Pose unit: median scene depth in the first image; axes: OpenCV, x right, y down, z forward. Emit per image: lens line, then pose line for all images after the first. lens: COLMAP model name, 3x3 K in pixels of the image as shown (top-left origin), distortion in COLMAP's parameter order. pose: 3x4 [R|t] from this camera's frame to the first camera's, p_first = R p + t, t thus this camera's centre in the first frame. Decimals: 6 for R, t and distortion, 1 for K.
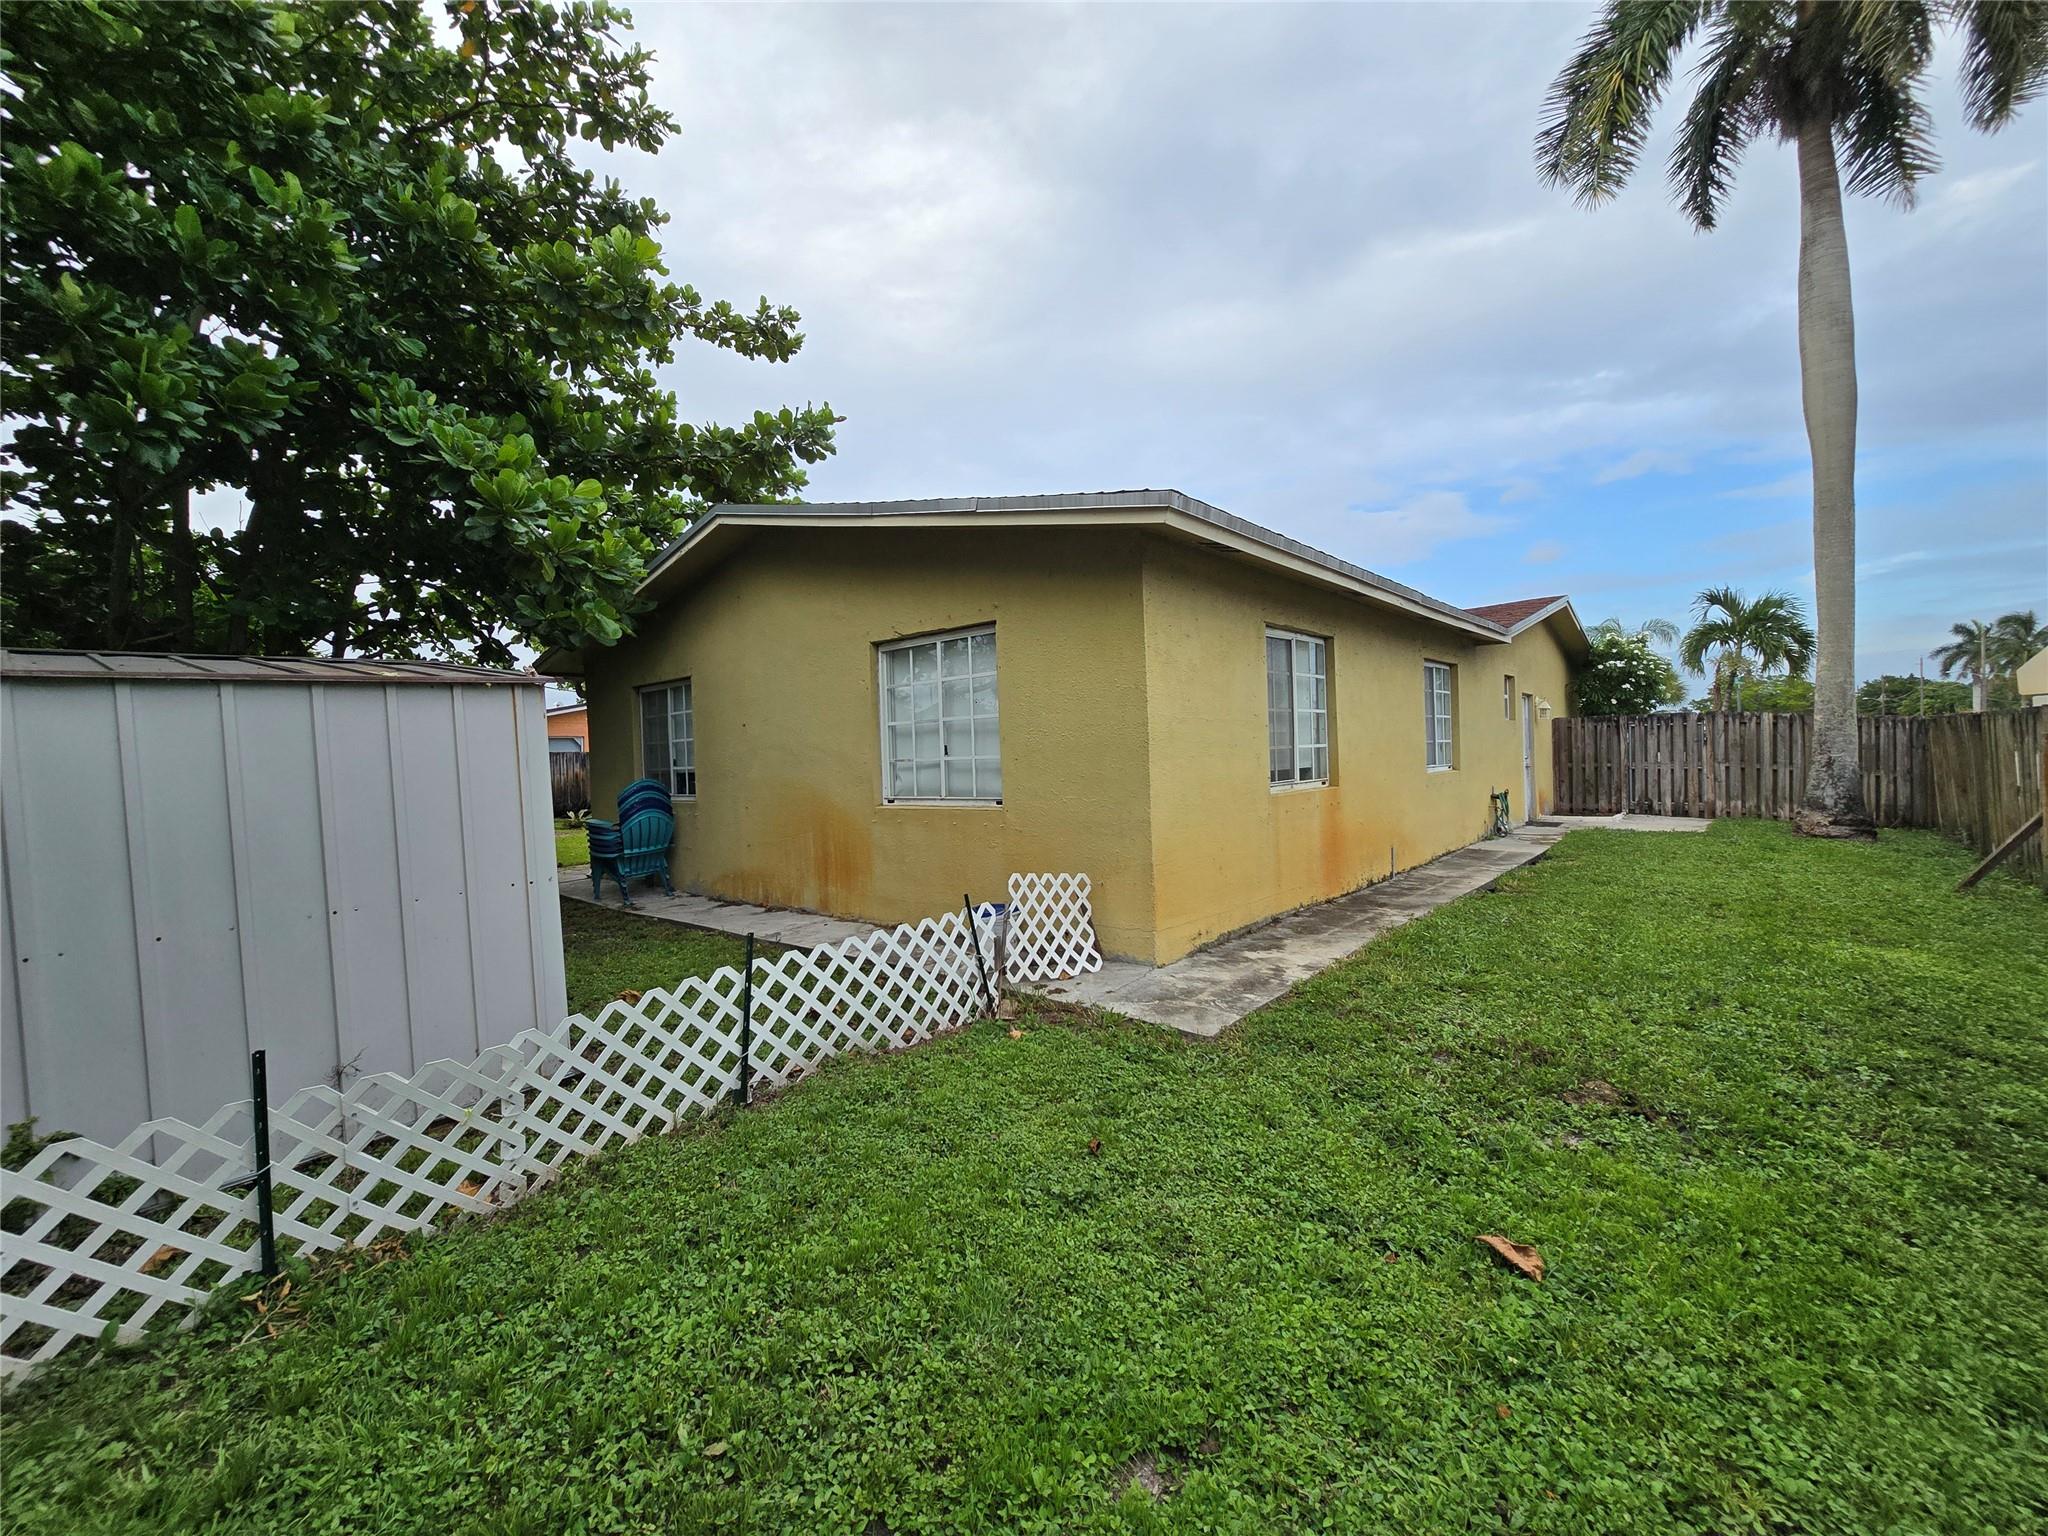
lens RADIAL K [[843.2, 0, 1030.3], [0, 843.2, 770.5], [0, 0, 1]] dist [-0.000382, 0.000263]
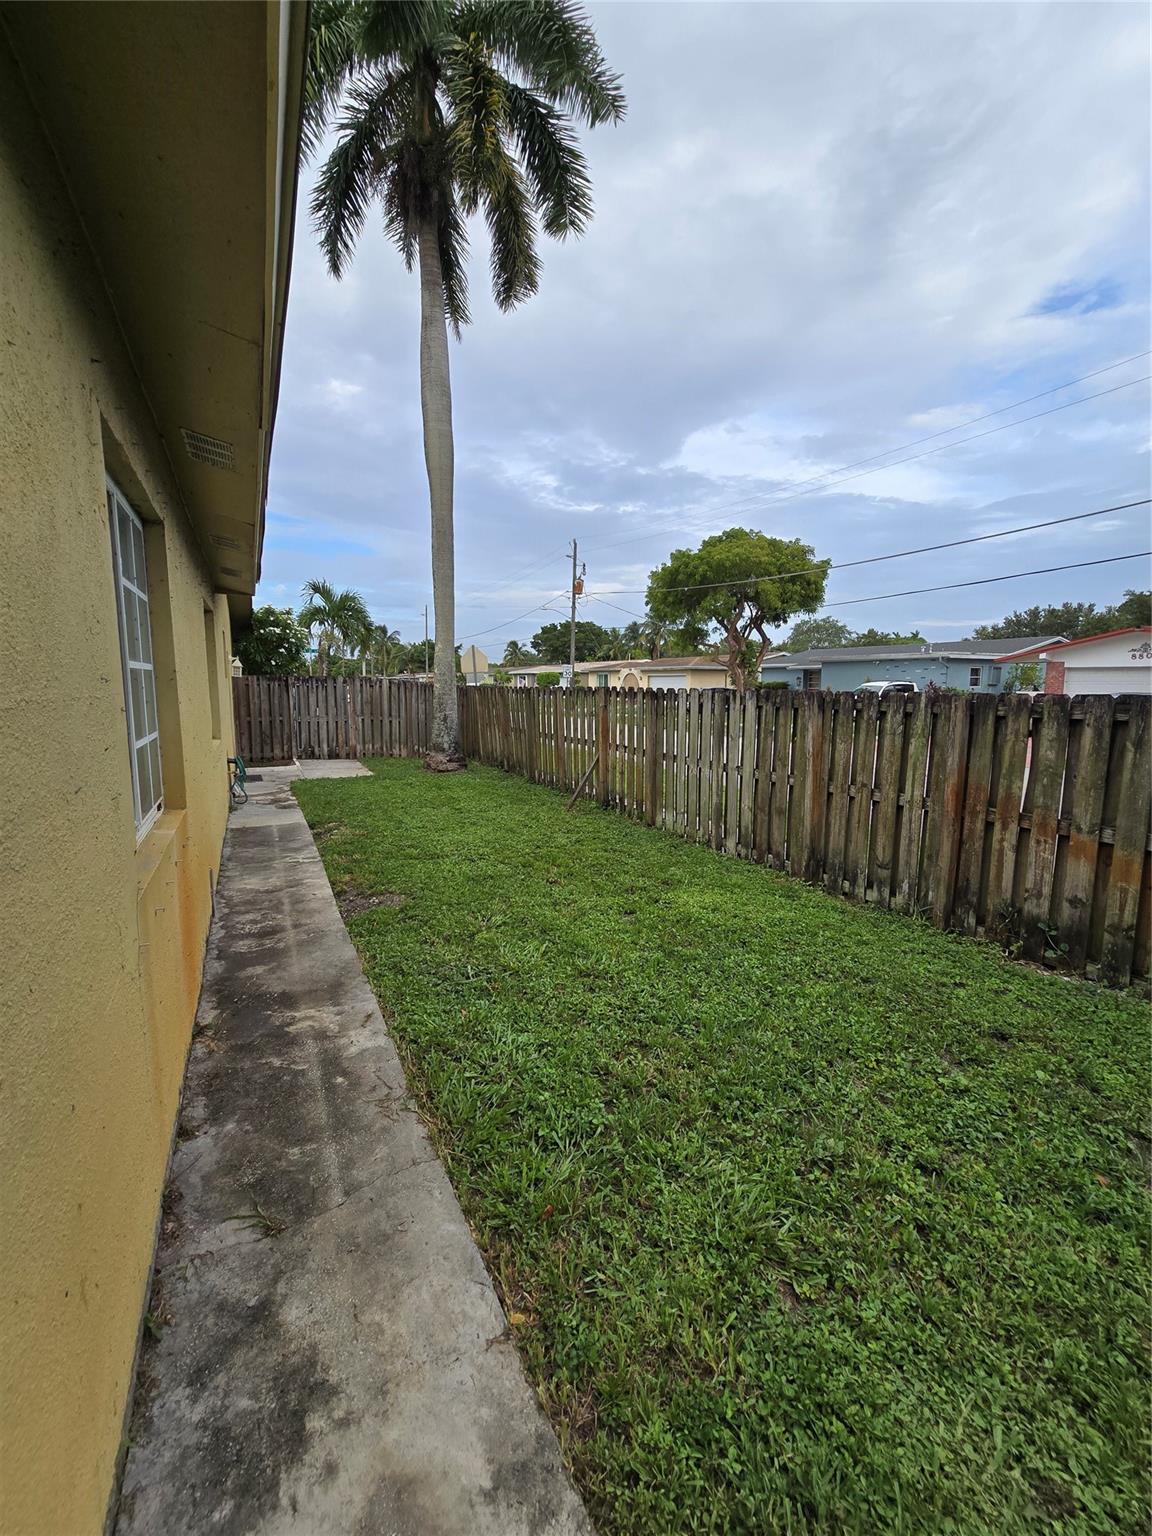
lens RADIAL K [[632.4, 0, 580.3], [0, 632.4, 755.2], [0, 0, 1]] dist [-0.000382, 0.000263]
pose [[0.374526, -0.073886, 0.924268, 0.038872], [0.004984, 0.996966, 0.077677, -0.022444], [-0.927203, -0.024485, 0.373758, 0.309118]]
